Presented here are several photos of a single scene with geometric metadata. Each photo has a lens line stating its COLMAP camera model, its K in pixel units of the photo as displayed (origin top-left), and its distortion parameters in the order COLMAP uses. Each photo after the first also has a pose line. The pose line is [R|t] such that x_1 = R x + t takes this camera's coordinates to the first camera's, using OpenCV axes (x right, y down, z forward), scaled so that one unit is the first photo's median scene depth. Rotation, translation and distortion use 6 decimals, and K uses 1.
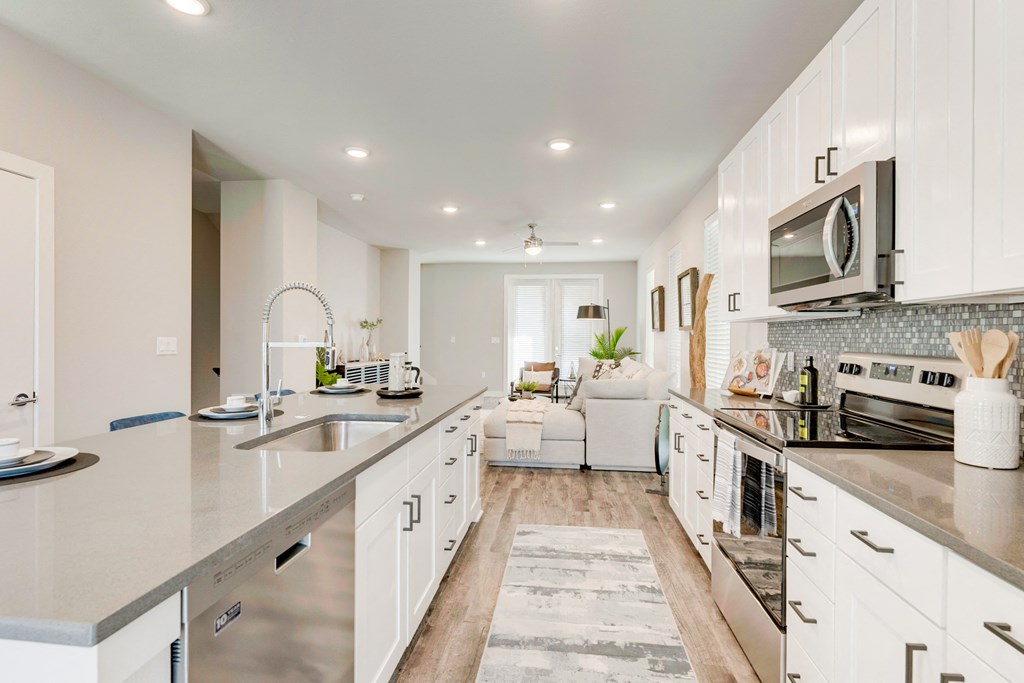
lens RADIAL K [[501.5, 0, 511.6], [0, 501.5, 325.7], [0, 0, 1]] dist [-0.001385, -0.000135]
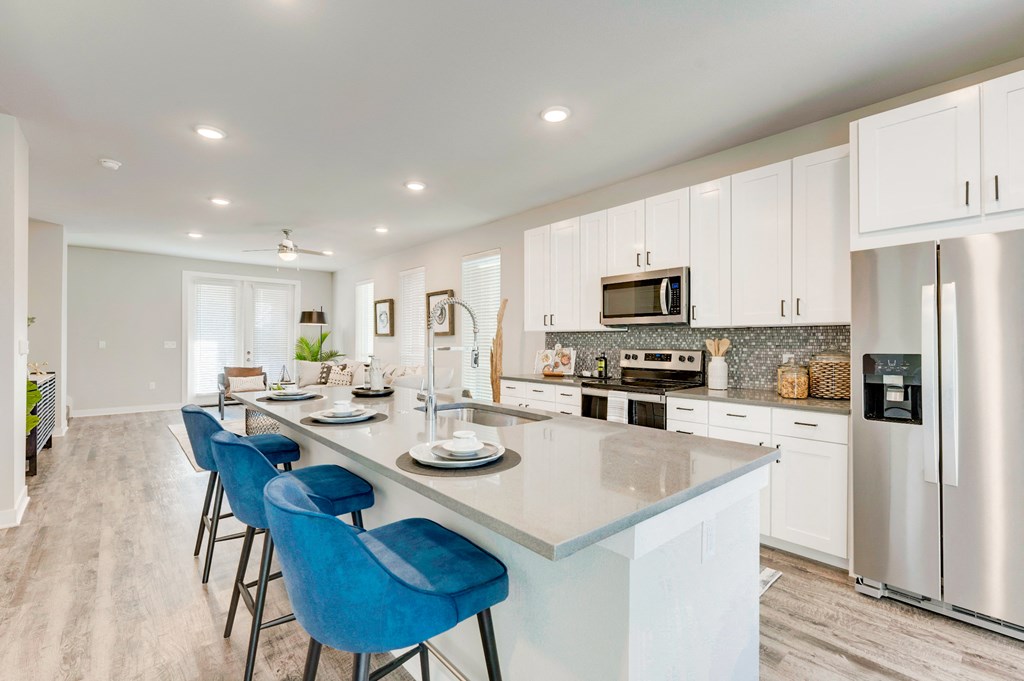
lens RADIAL K [[454.2, 0, 512.0], [0, 454.2, 340.5], [0, 0, 1]] dist [0.002605, 0.000156]
pose [[0.676021, -0.001581, 0.736881, -0.739830], [-0.015710, 0.999739, 0.016557, -0.002284], [-0.736715, -0.022769, 0.675820, 0.088526]]
